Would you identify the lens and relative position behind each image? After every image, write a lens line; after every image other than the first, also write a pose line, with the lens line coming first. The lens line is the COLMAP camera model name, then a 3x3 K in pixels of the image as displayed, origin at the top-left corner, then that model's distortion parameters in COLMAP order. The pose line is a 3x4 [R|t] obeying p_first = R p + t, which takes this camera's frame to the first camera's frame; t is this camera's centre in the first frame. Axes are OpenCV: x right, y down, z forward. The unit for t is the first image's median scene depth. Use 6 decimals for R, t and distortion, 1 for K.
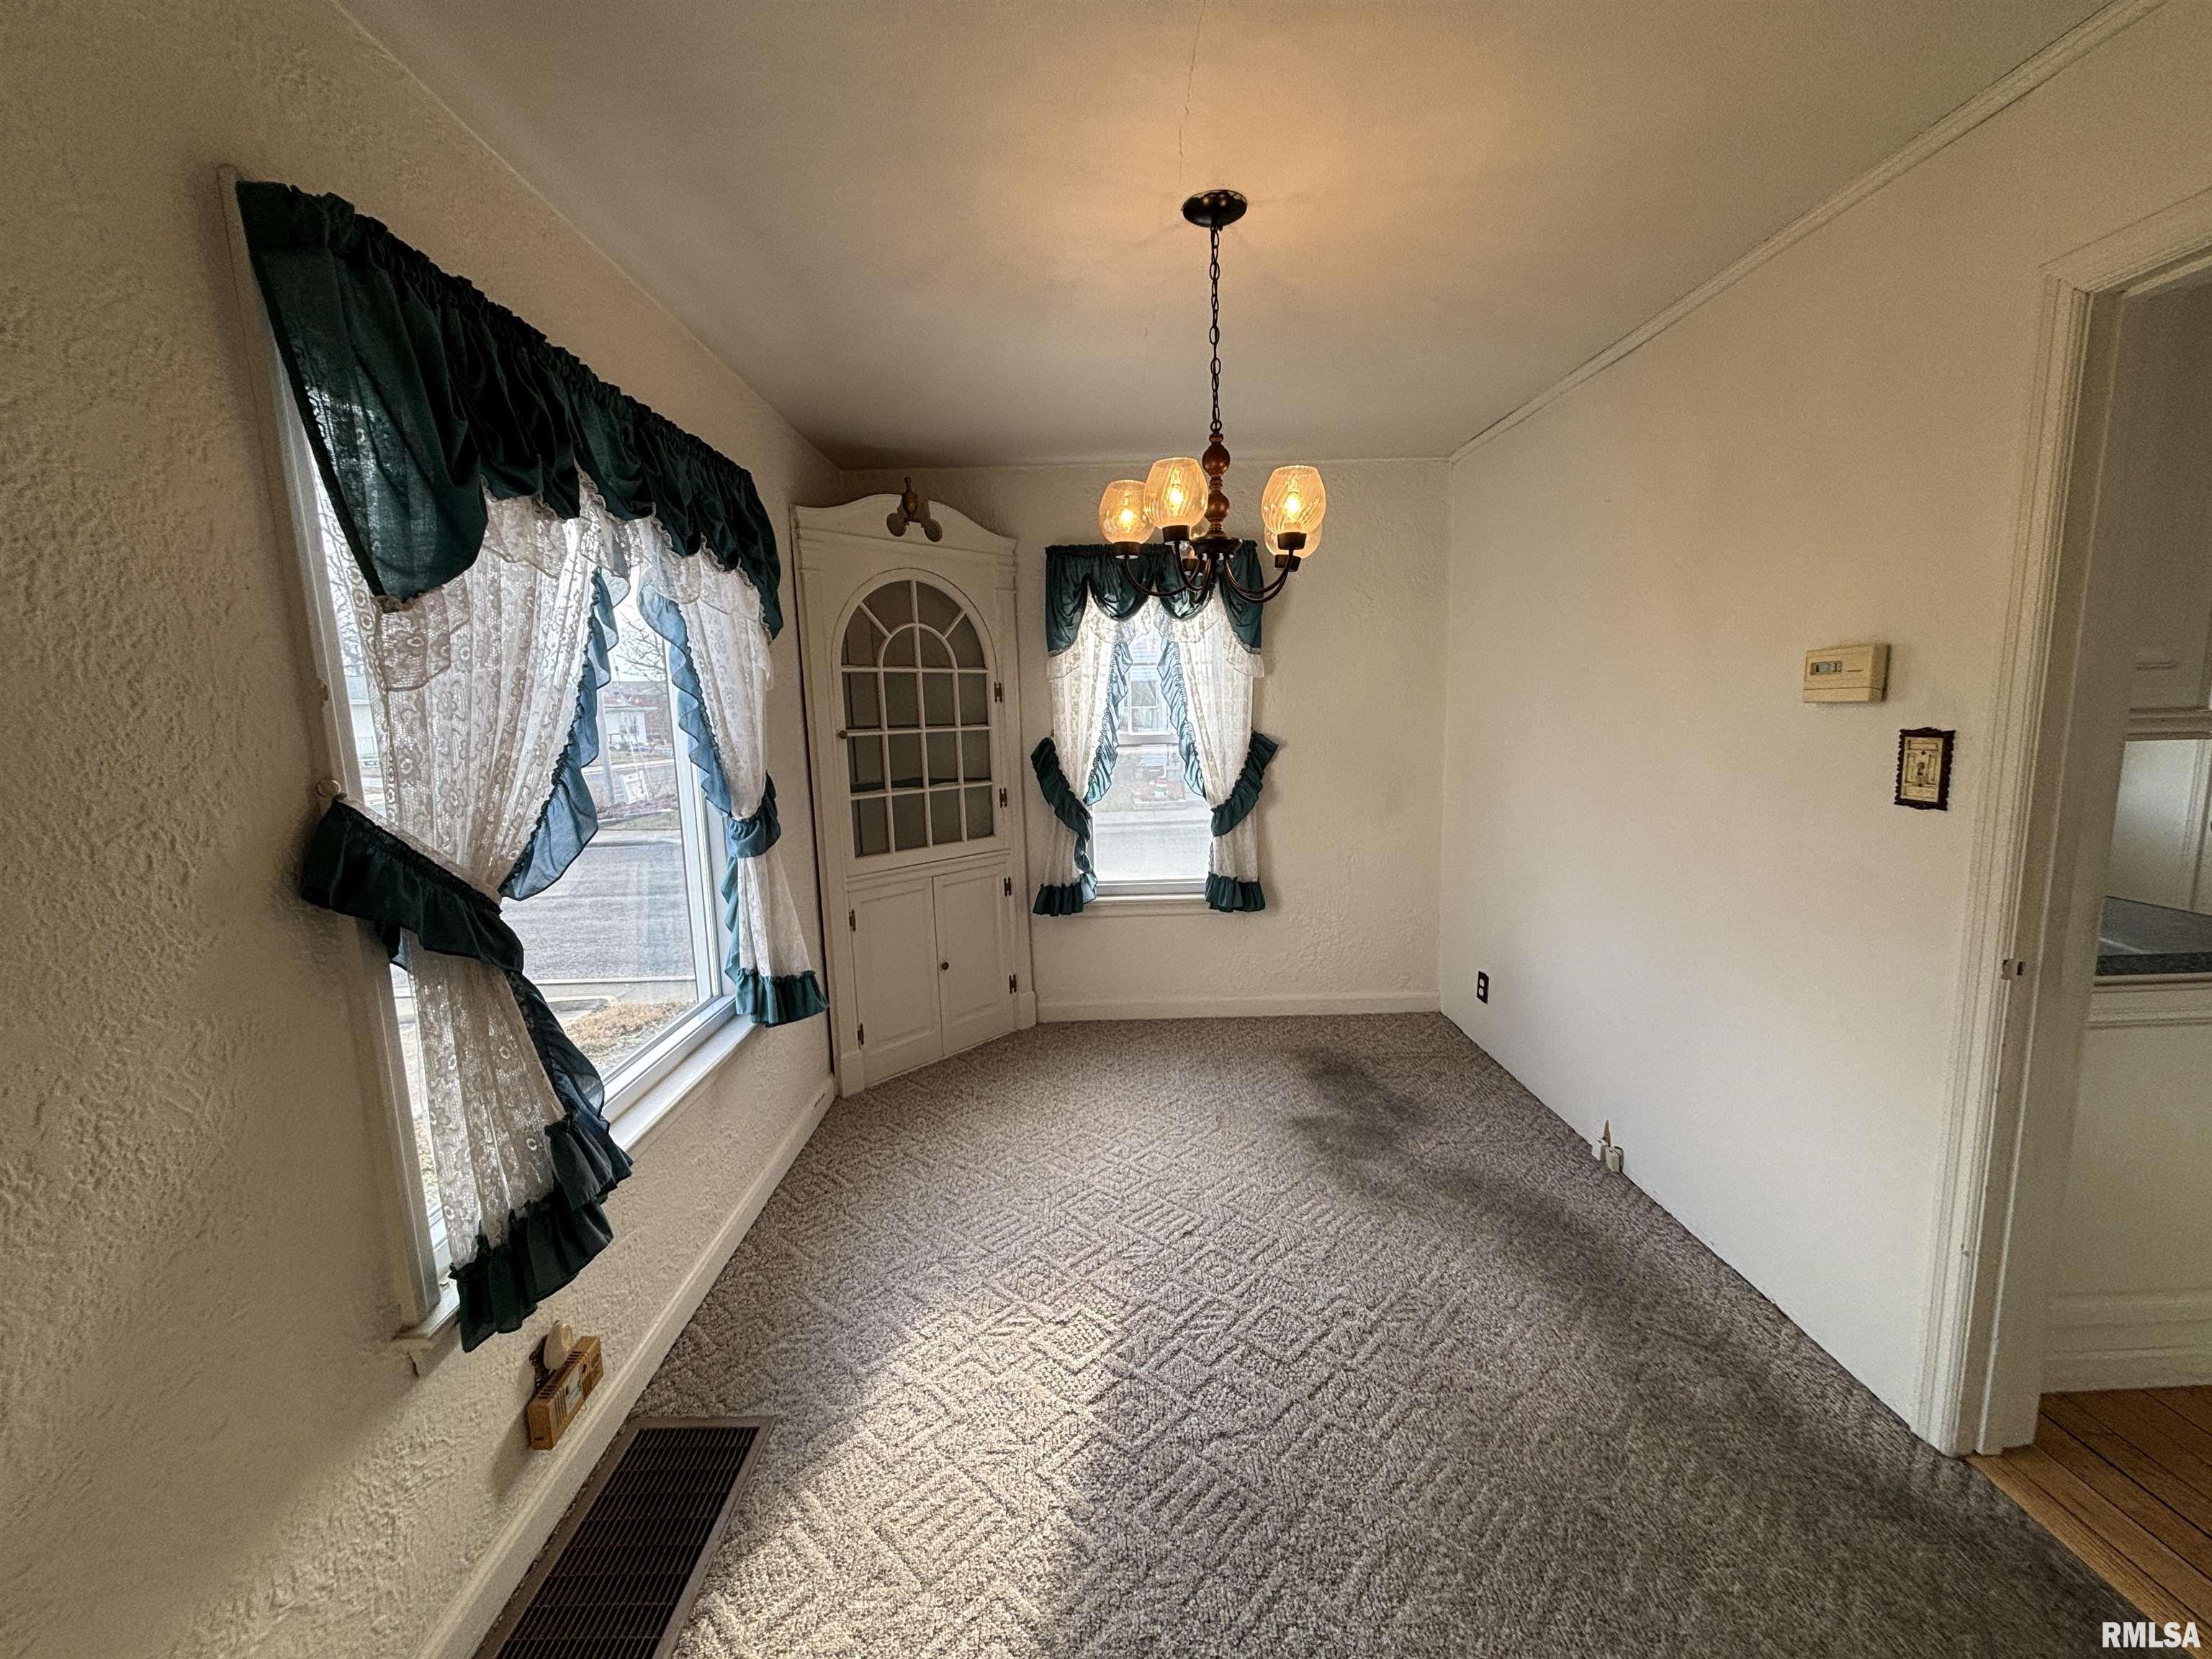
lens RADIAL K [[891.6, 0, 1106.0], [0, 891.6, 829.5], [0, 0, 1]] dist [0.002941, -0.000100]
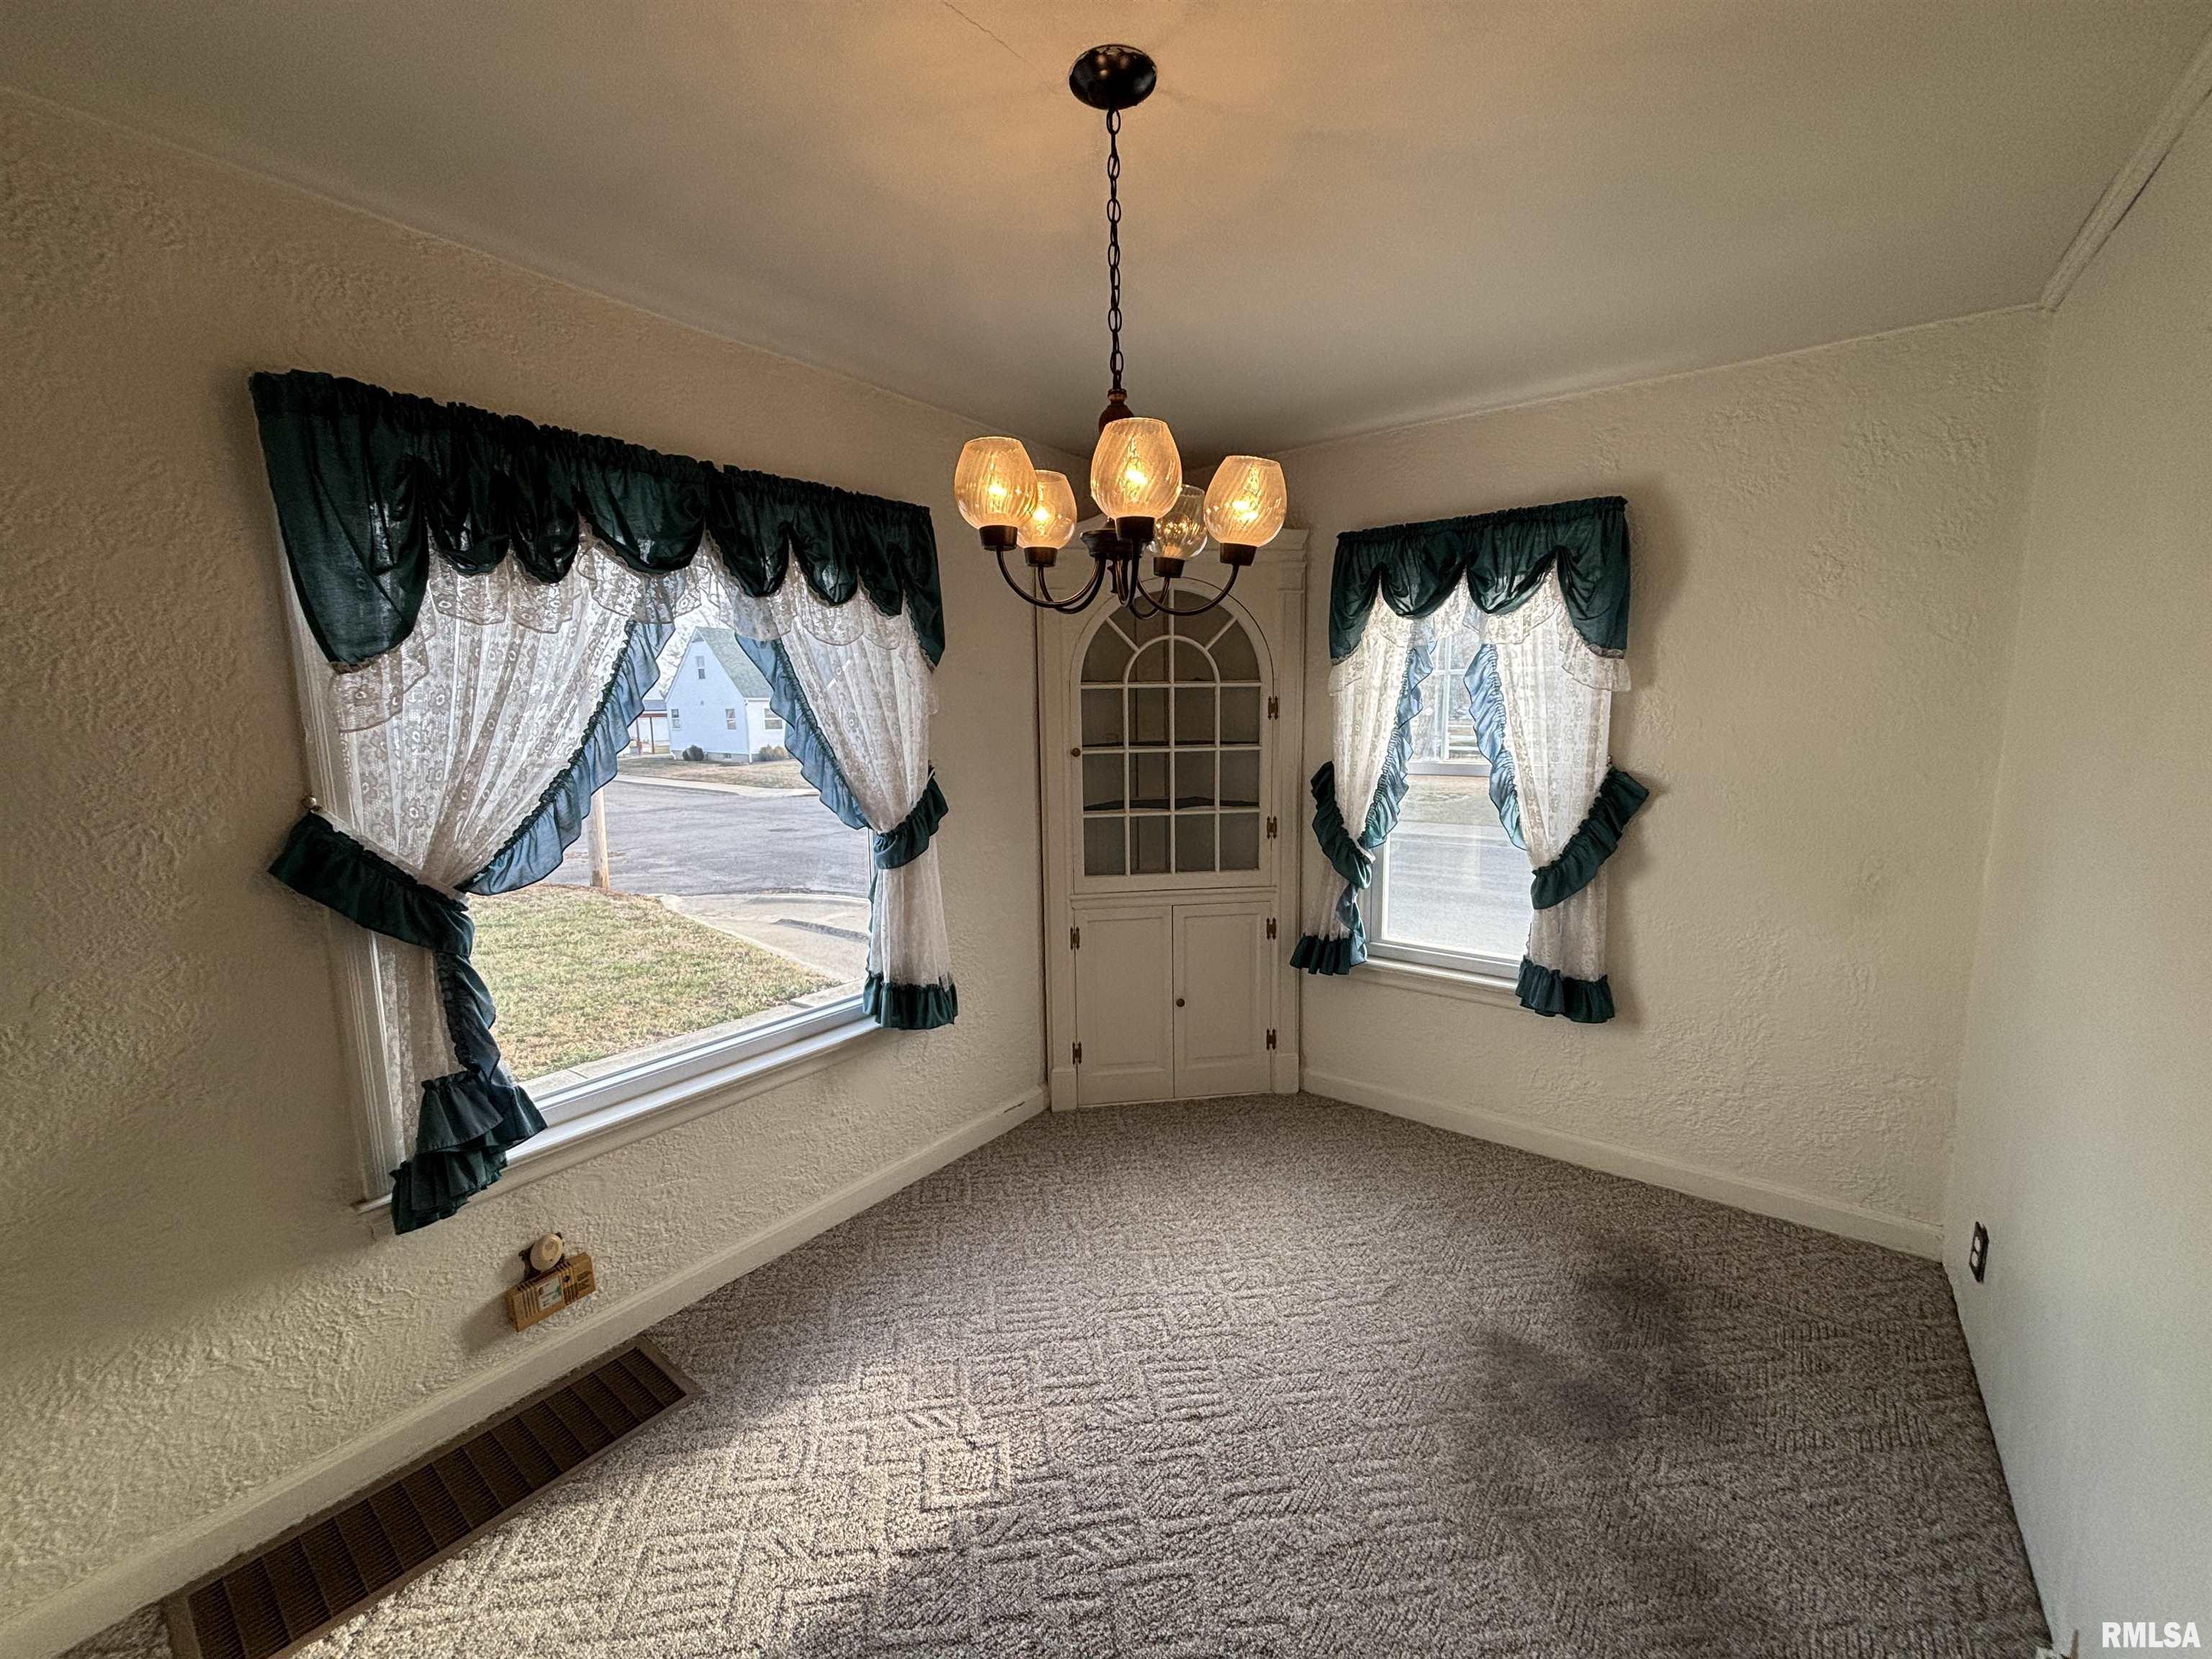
lens RADIAL K [[891.6, 0, 1106.0], [0, 891.6, 829.5], [0, 0, 1]] dist [0.002941, -0.000100]
pose [[0.783283, 0.099023, -0.613728, 0.320301], [-0.093402, 0.994772, 0.041297, -0.059290], [0.614609, 0.024976, 0.788436, 0.224478]]
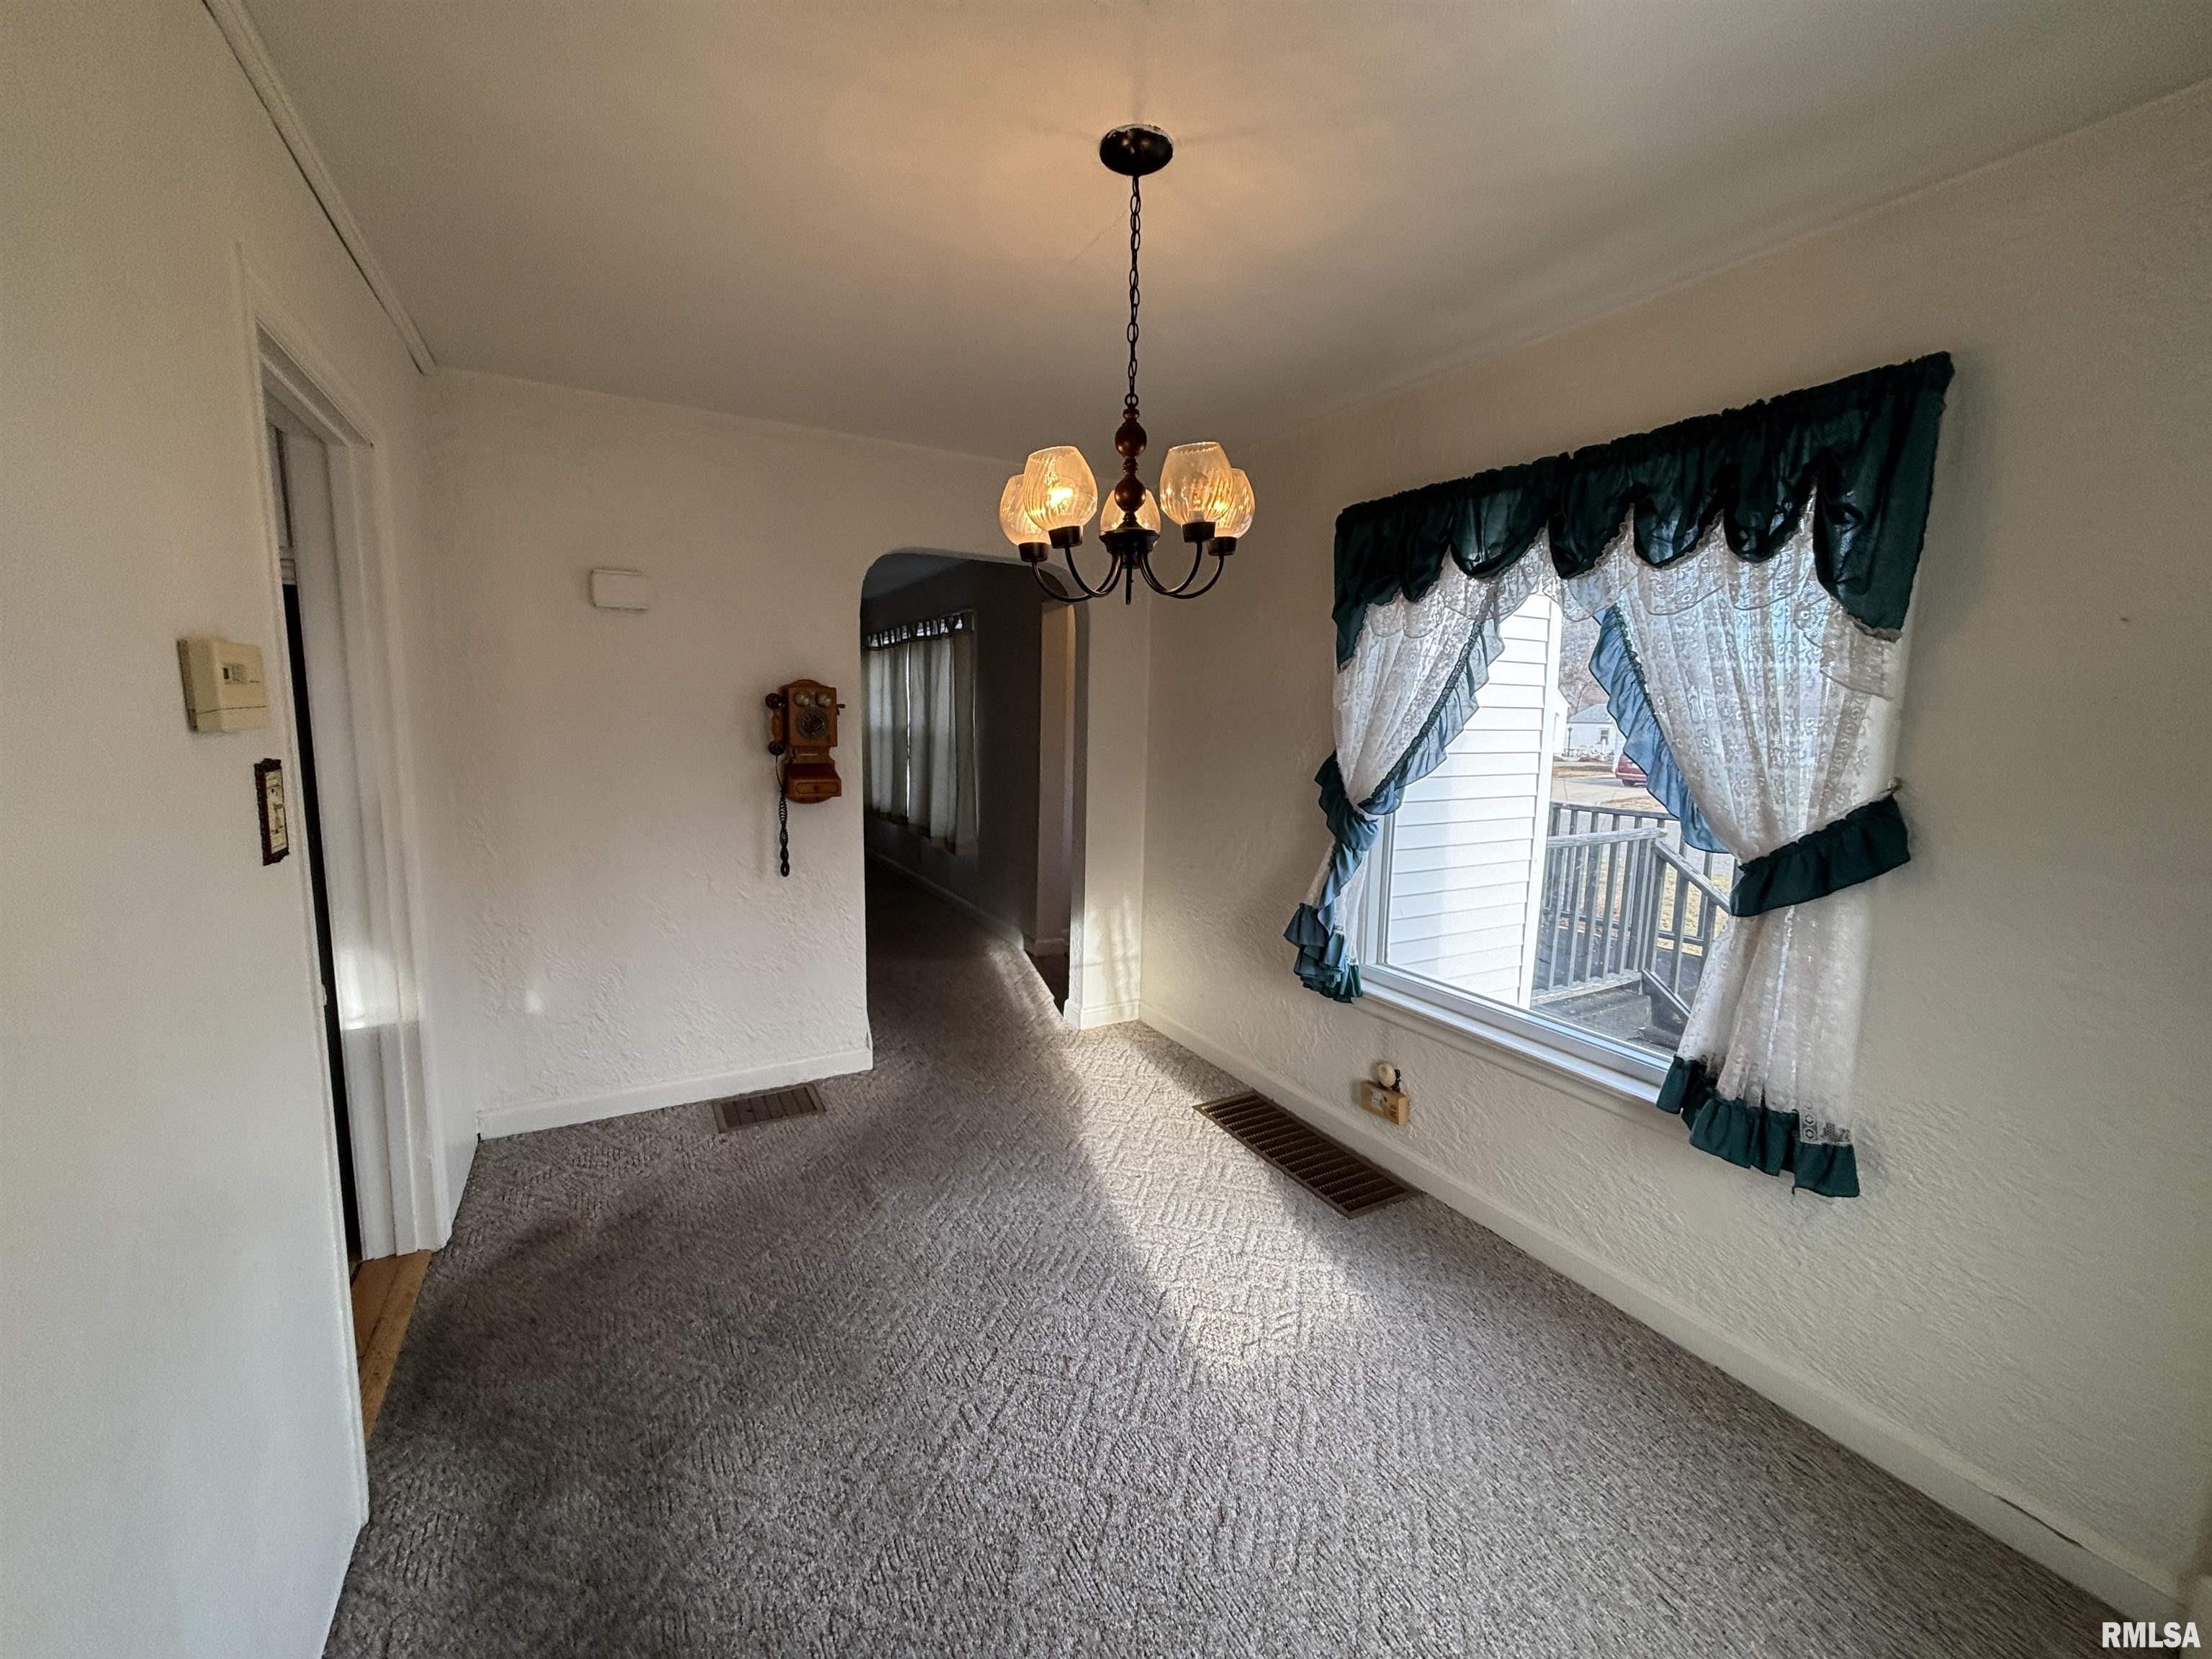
lens RADIAL K [[891.6, 0, 1106.0], [0, 891.6, 829.5], [0, 0, 1]] dist [0.002941, -0.000100]
pose [[-0.881057, 0.069970, -0.467806, 0.307054], [-0.065299, 0.961537, 0.266802, -0.148243], [0.468480, 0.265615, -0.842600, 0.966447]]
